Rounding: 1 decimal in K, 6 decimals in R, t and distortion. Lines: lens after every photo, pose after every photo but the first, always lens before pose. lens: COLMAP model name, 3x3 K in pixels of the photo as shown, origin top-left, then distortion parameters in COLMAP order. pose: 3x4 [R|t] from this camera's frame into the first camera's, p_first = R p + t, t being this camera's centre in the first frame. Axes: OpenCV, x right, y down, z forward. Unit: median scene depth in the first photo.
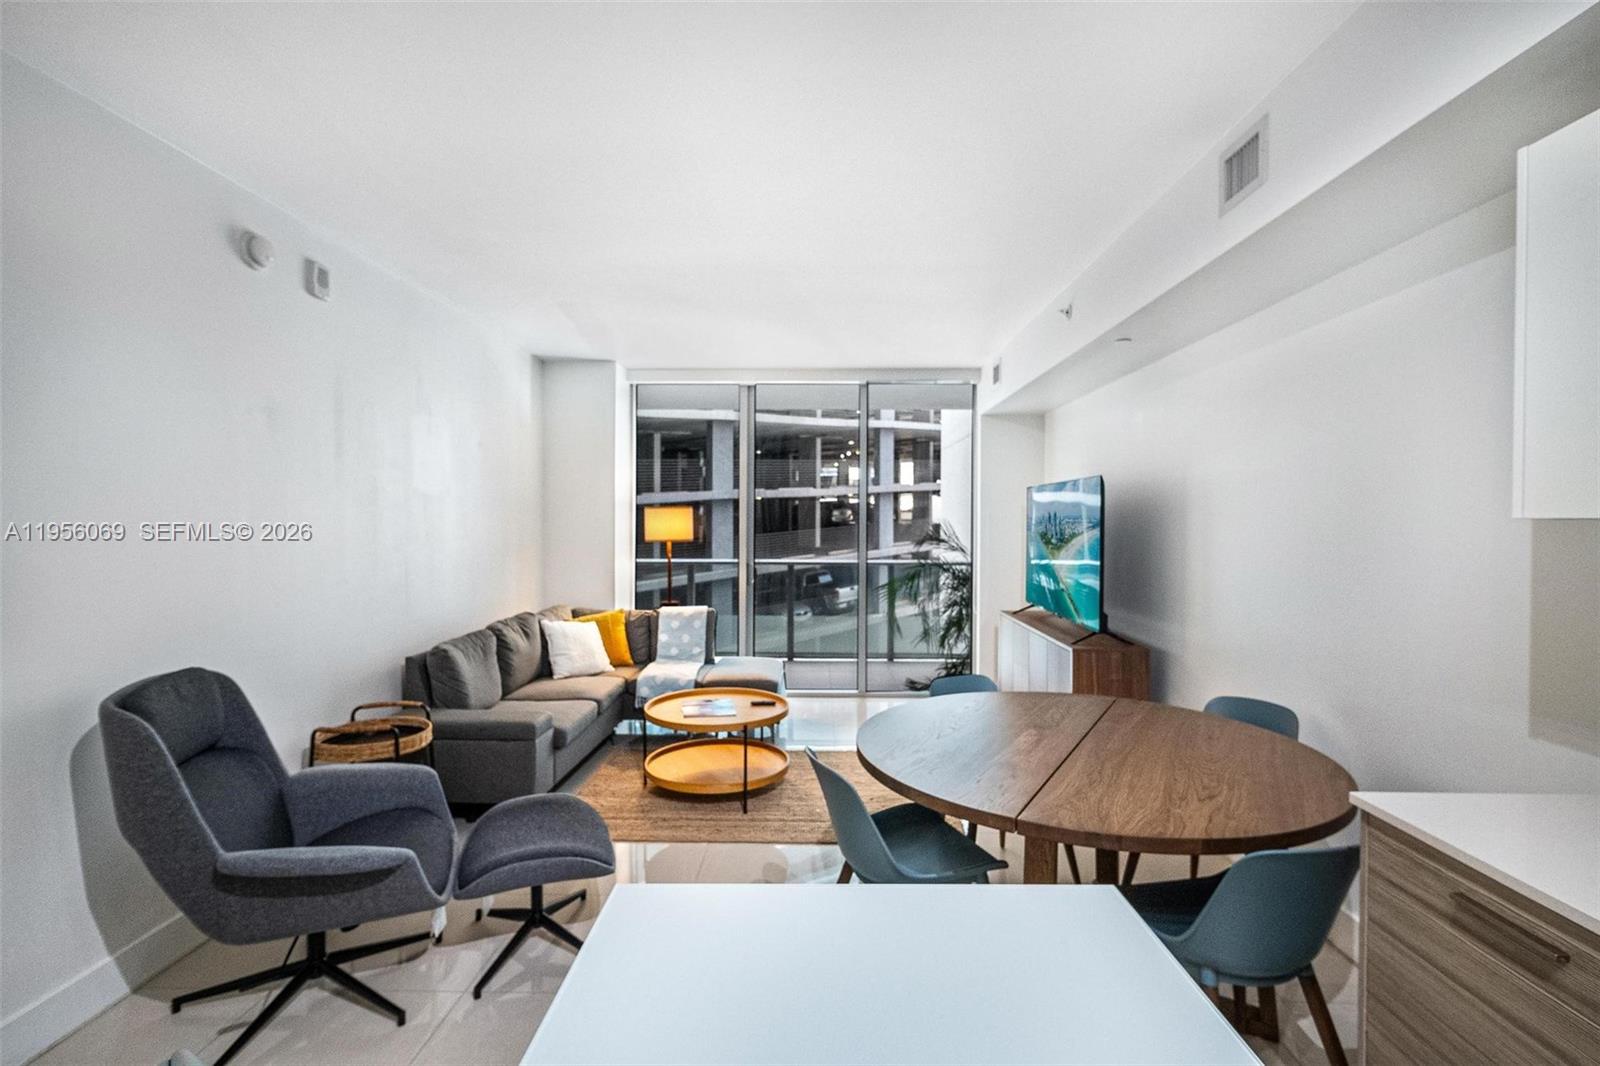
lens RADIAL K [[739.0, 0, 825.6], [0, 739.0, 530.6], [0, 0, 1]] dist [0.001974, -0.000073]
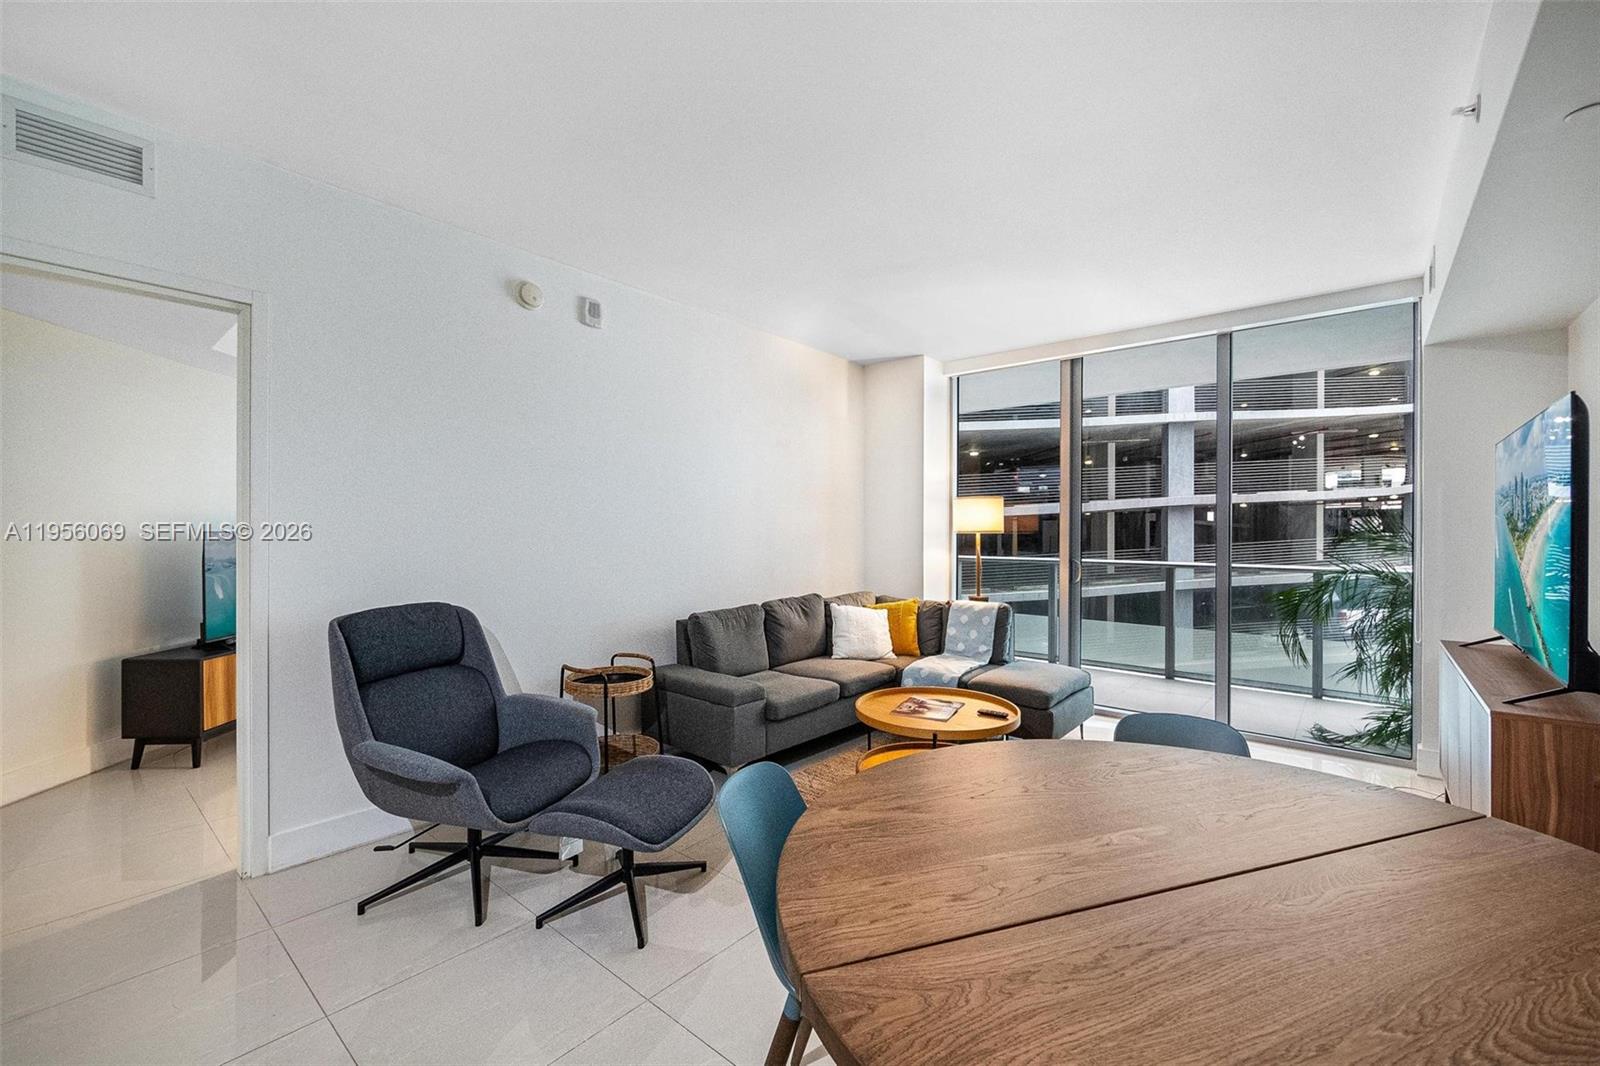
lens RADIAL K [[667.4, 0, 786.1], [0, 667.4, 532.8], [0, 0, 1]] dist [-0.008409, 0.000125]
pose [[0.765764, 0.002535, -0.643116, 0.193813], [-0.008992, 0.999937, -0.006765, 0.027576], [0.643058, 0.010963, 0.765739, 0.220009]]
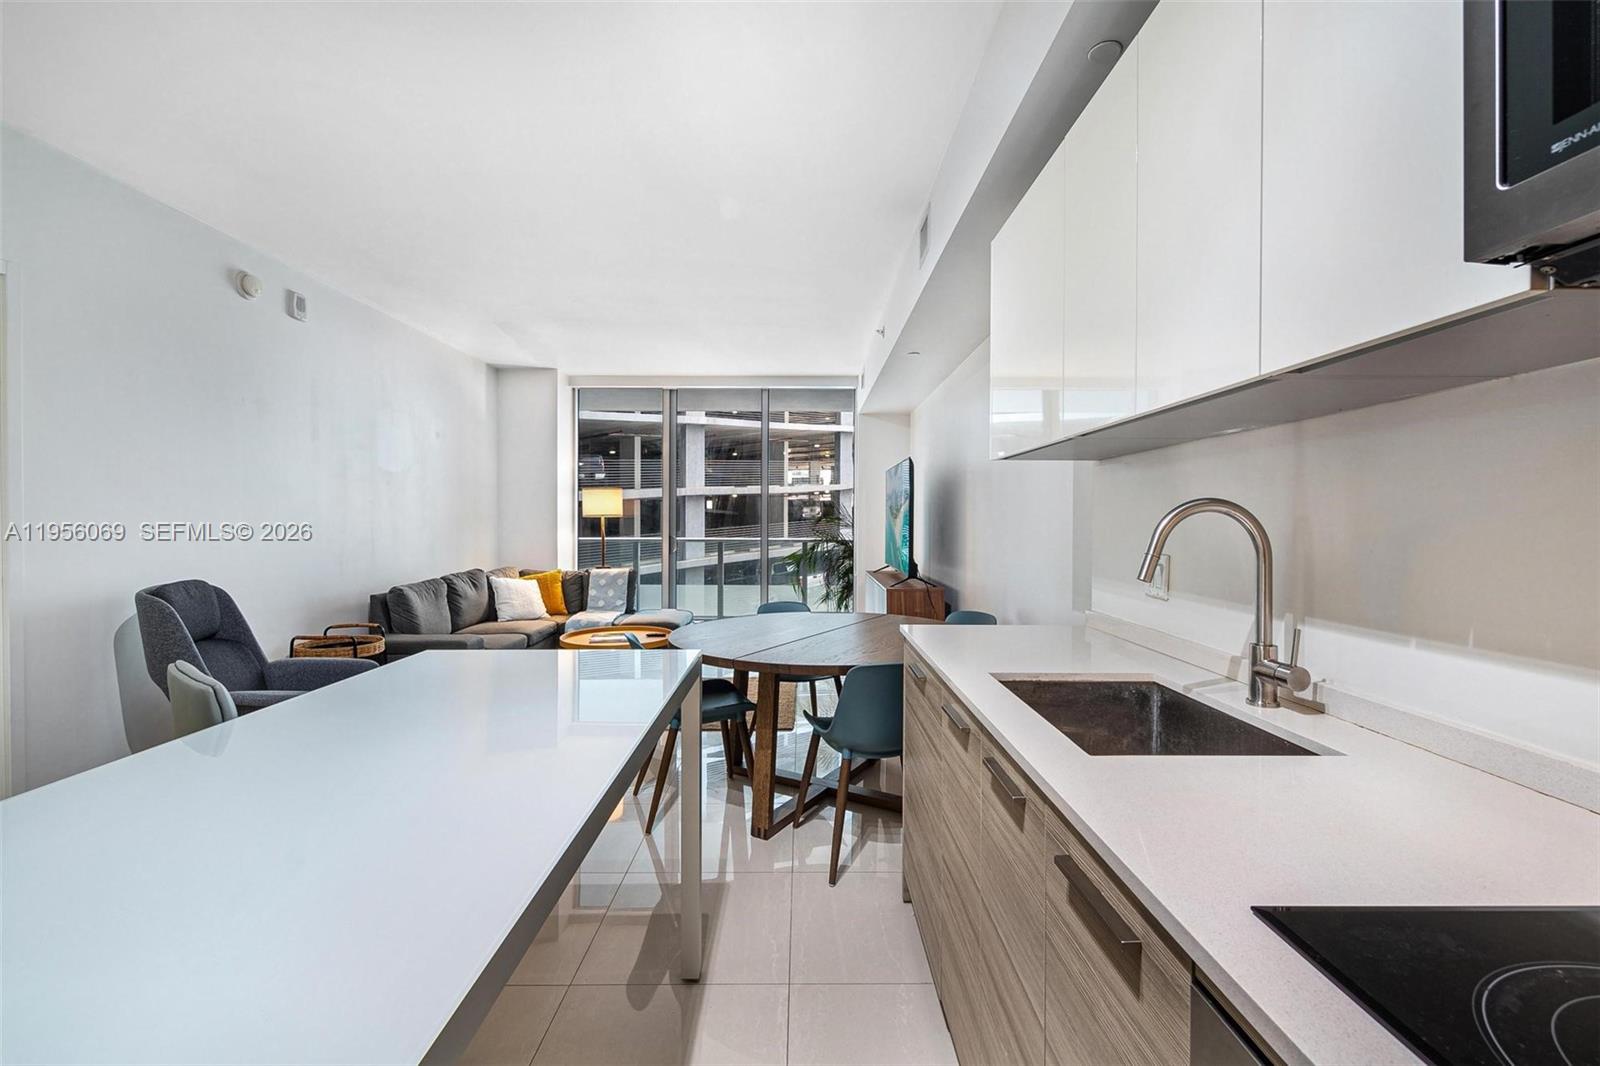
lens RADIAL K [[667.4, 0, 809.3], [0, 667.4, 528.2], [0, 0, 1]] dist [-0.008409, 0.000125]
pose [[0.999855, 0.000004, 0.017057, 0.139125], [-0.000064, 0.999994, 0.003510, 0.037367], [-0.017057, -0.003511, 0.999848, -0.137203]]
